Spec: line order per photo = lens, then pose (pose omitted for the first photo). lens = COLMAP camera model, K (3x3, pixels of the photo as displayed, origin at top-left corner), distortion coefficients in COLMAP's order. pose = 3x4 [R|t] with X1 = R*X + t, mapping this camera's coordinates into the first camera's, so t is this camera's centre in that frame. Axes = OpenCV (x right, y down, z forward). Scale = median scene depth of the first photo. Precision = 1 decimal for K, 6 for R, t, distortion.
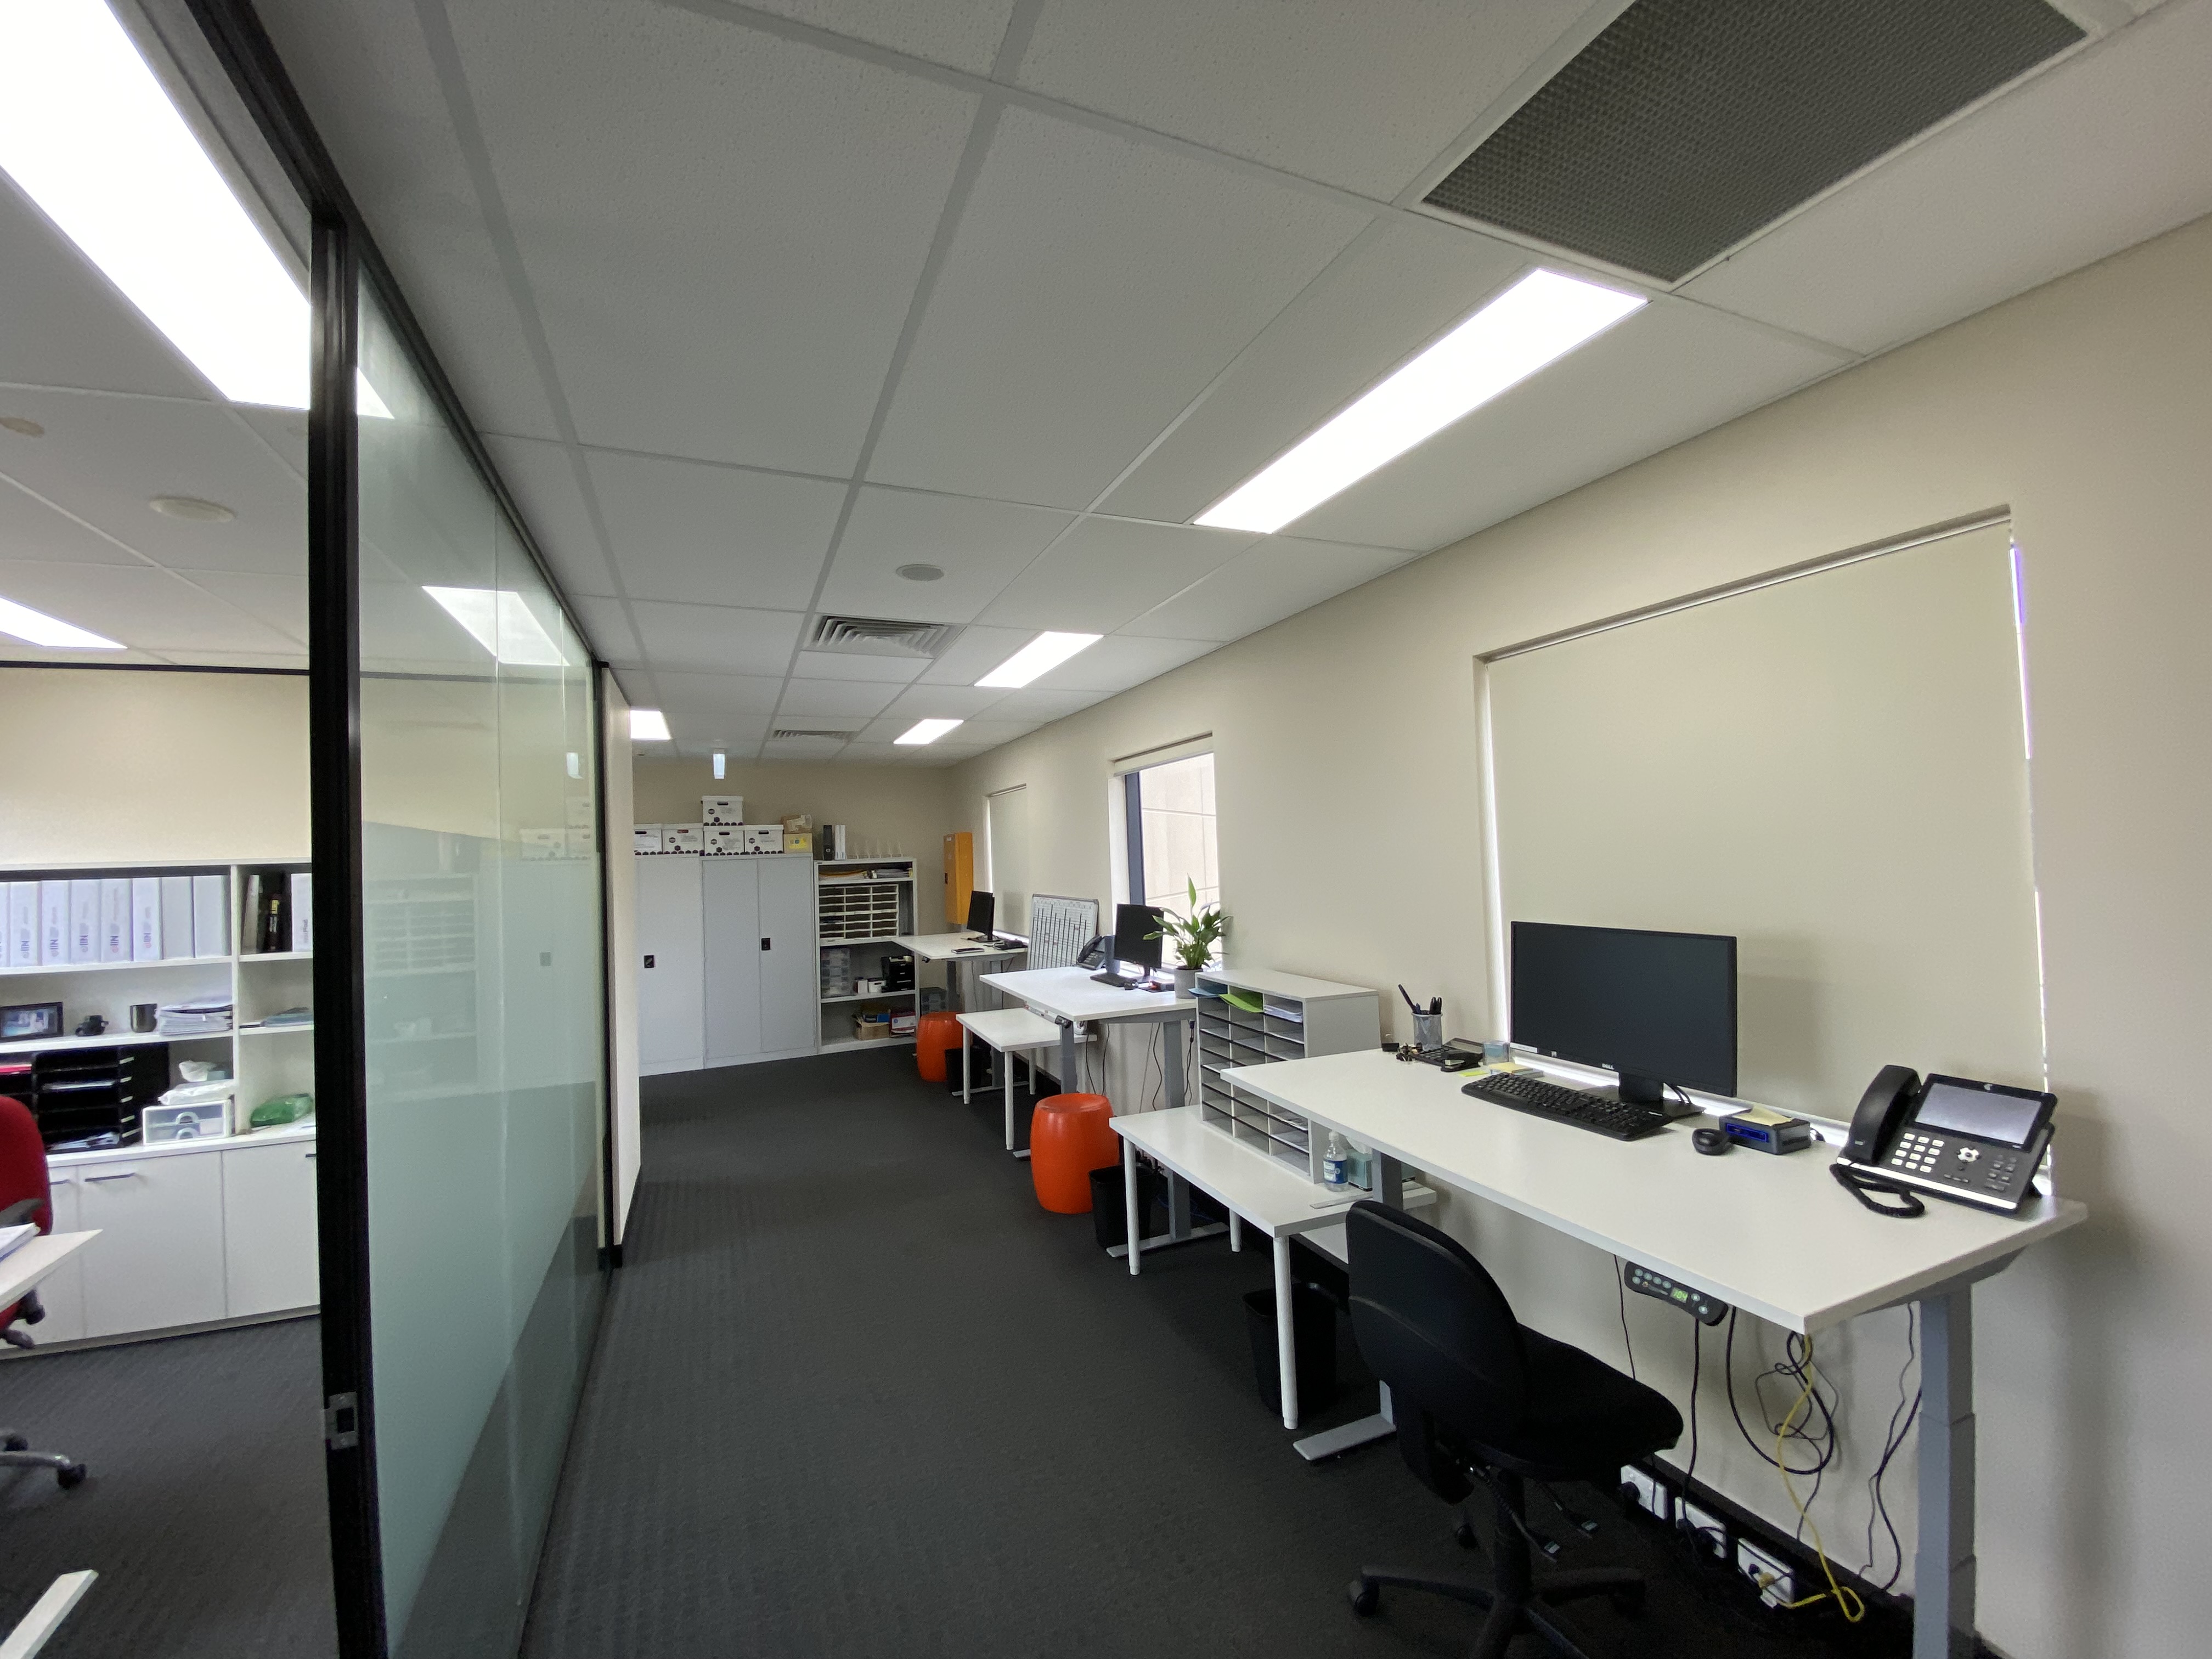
lens RADIAL K [[905.3, 0, 1103.3], [0, 905.3, 830.4], [0, 0, 1]] dist [-0.022063, -0.001955]
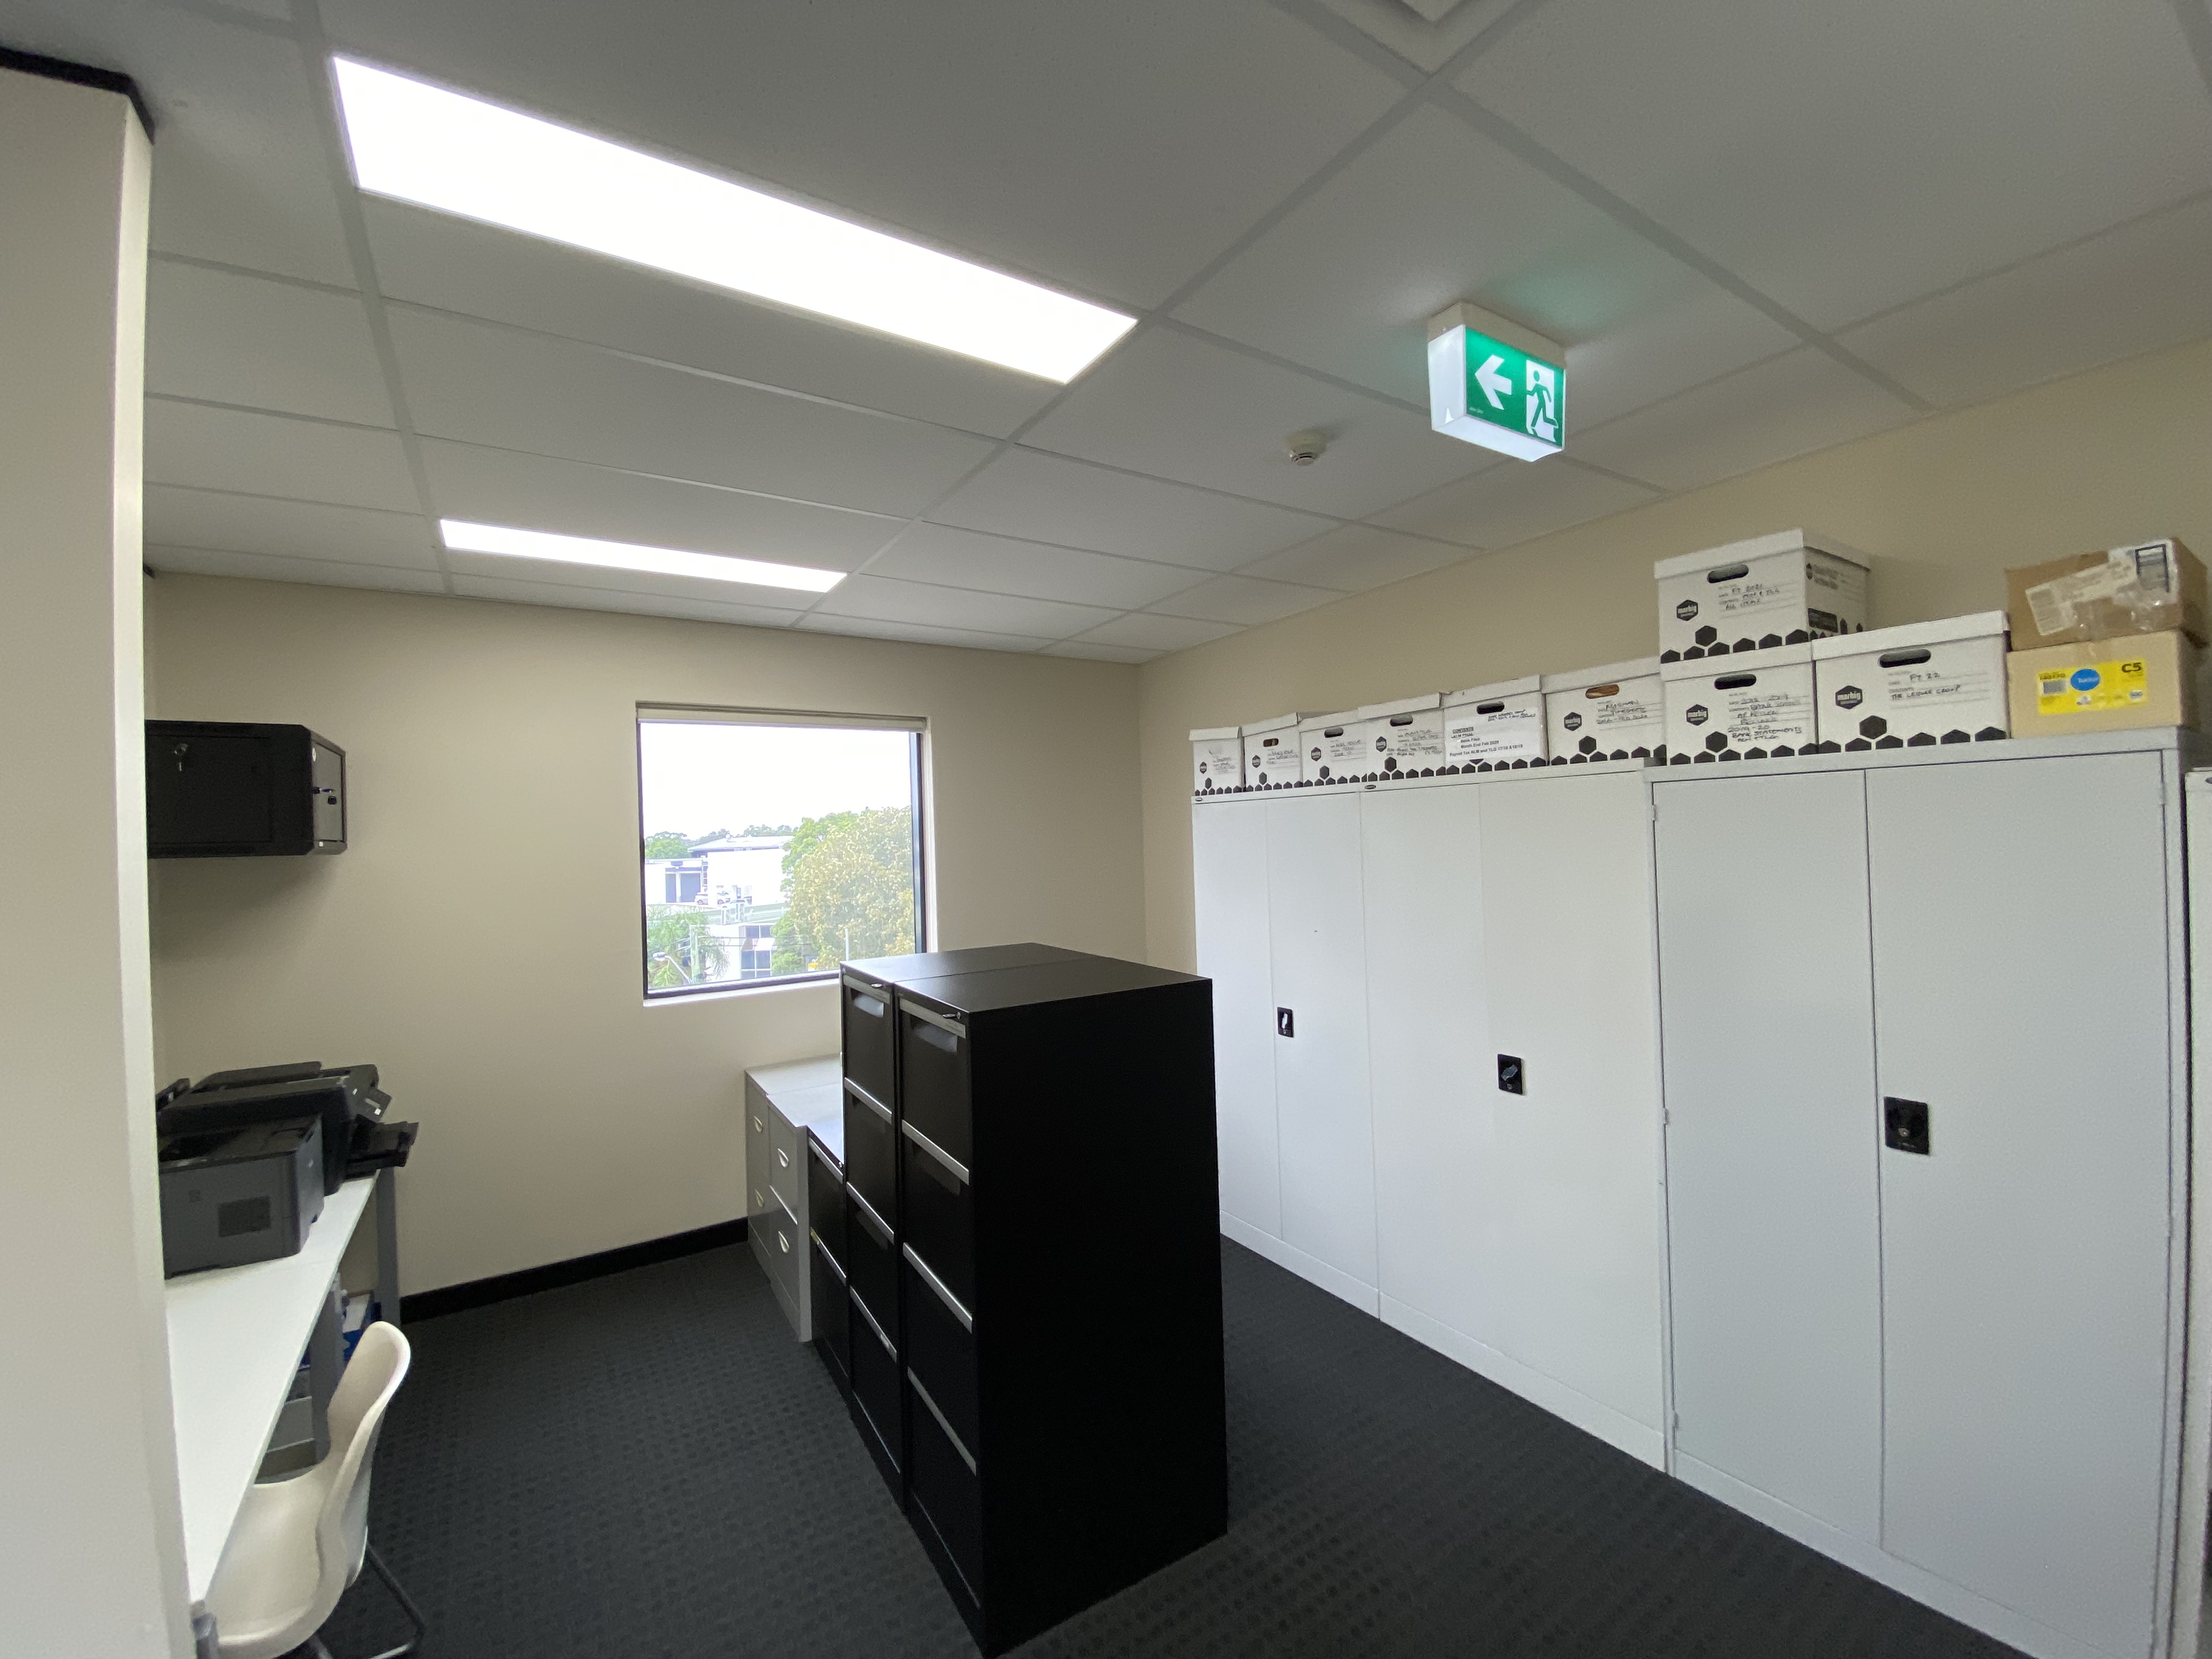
lens RADIAL K [[905.3, 0, 1097.3], [0, 905.3, 822.9], [0, 0, 1]] dist [-0.022063, -0.001955]
pose [[0.143273, 0.018921, -0.989502, -0.177275], [0.054306, 0.998161, 0.026949, 0.028822], [0.988192, -0.057597, 0.141982, 0.768081]]
